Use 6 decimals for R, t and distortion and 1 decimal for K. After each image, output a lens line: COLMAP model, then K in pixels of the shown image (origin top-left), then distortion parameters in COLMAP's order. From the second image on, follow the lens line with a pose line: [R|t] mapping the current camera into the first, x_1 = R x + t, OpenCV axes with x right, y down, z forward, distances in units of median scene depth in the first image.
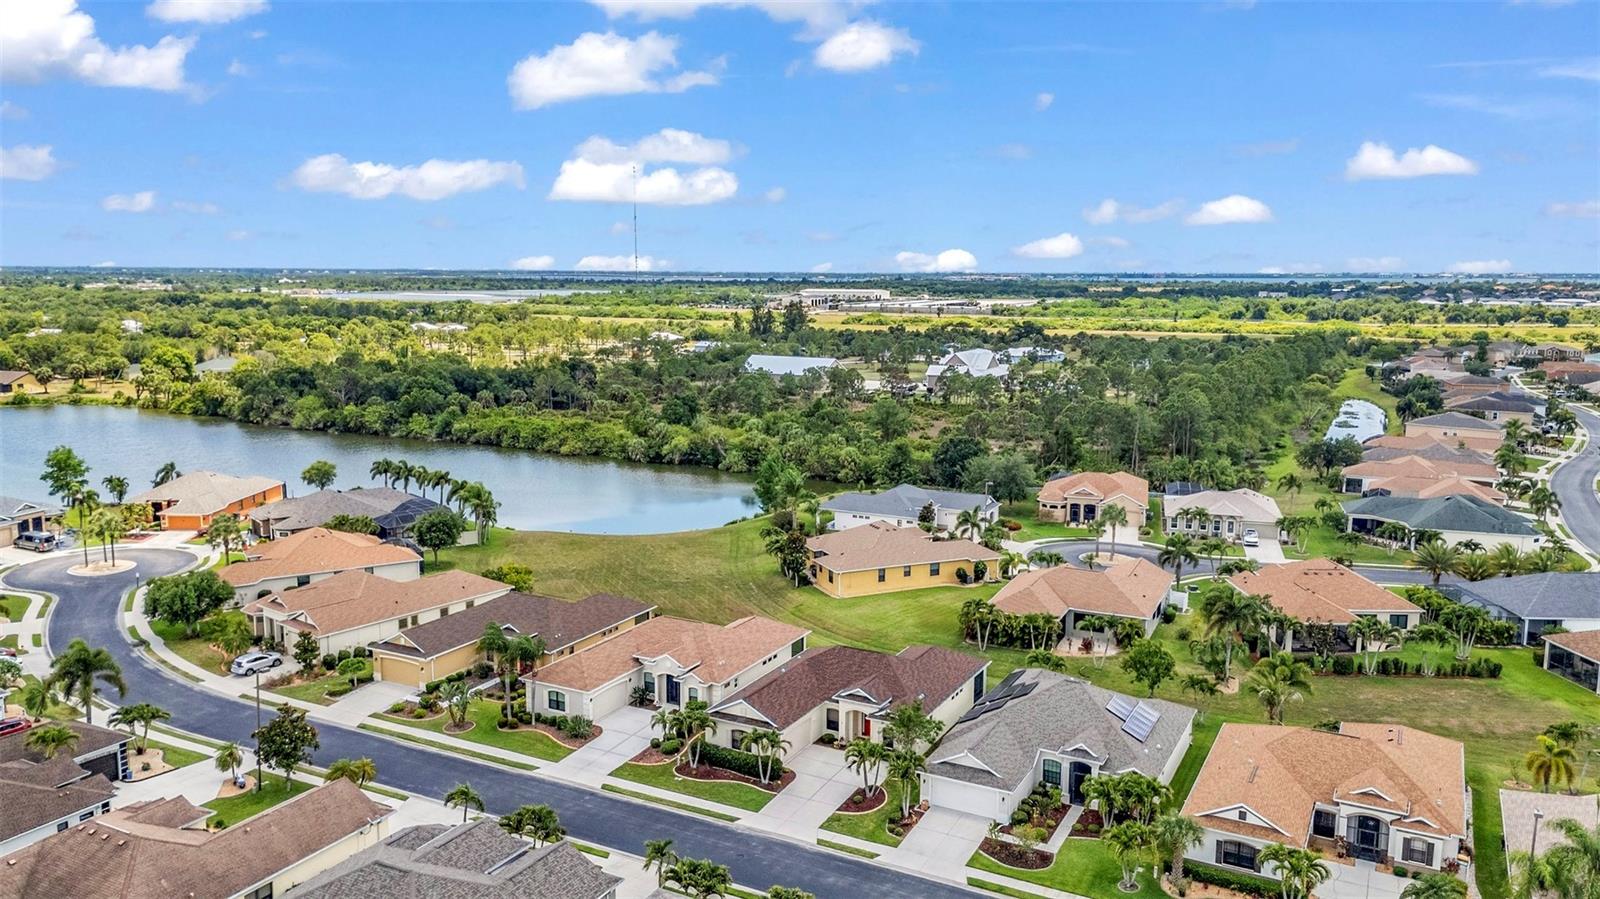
lens RADIAL K [[1172.3, 0, 800.0], [0, 1172.3, 449.5], [0, 0, 1]] dist [0.069518, -0.062320]
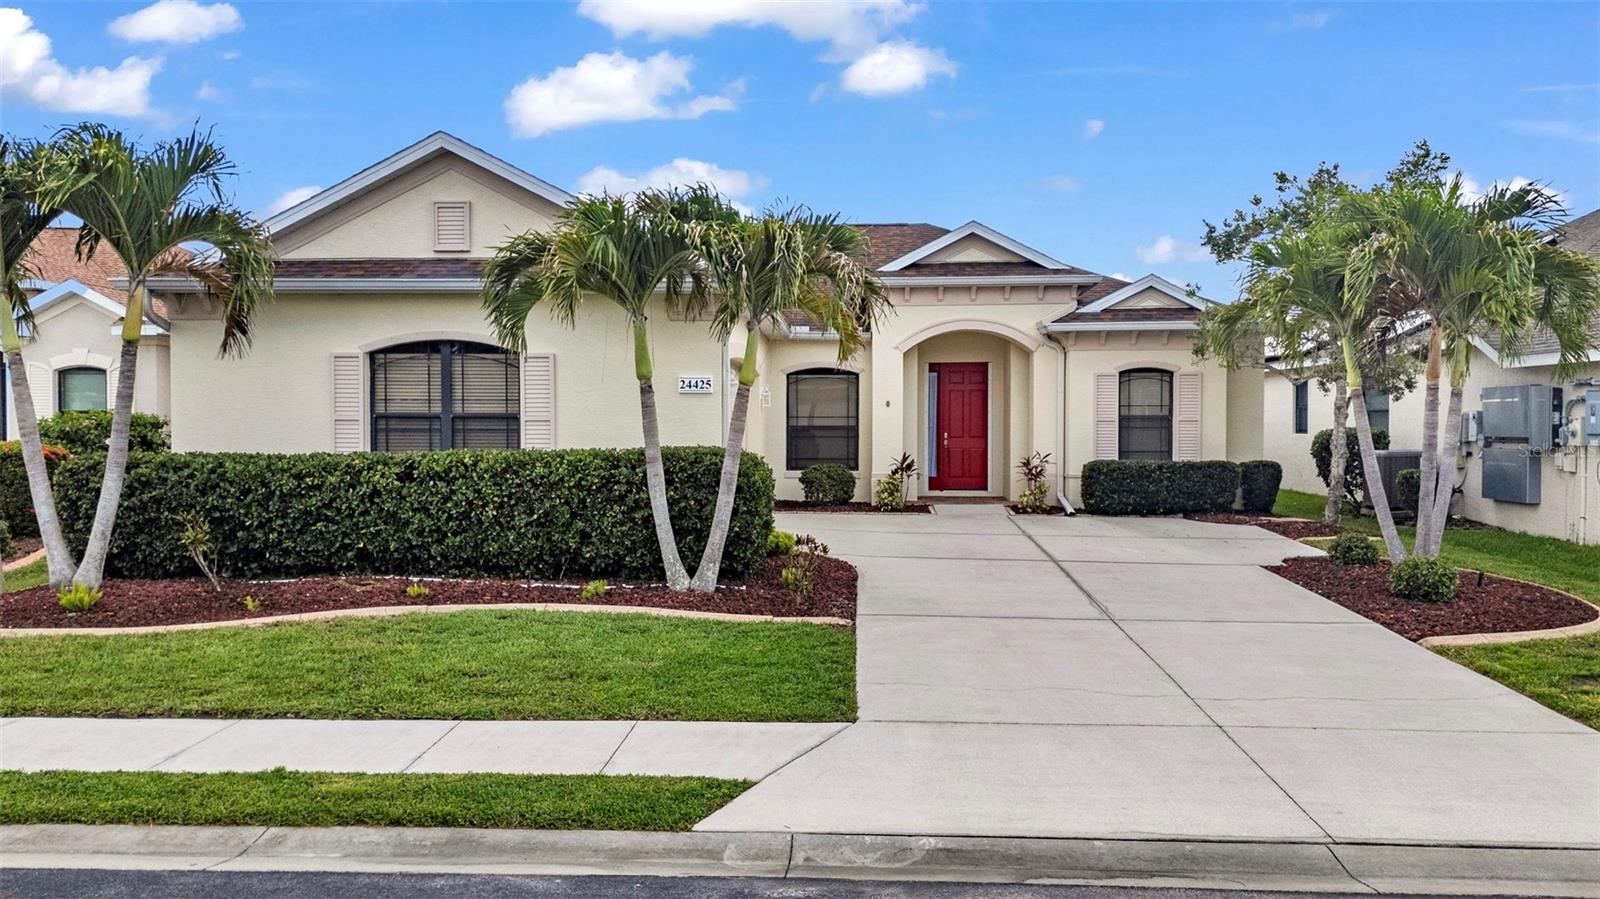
lens RADIAL K [[1175.5, 0, 800.0], [0, 1175.5, 449.5], [0, 0, 1]] dist [0.063481, -0.053554]
pose [[0.903661, -0.012054, 0.428078, -0.064670], [0.067652, 0.991070, -0.114905, 0.238987], [-0.422870, 0.132795, 0.896407, 0.735988]]
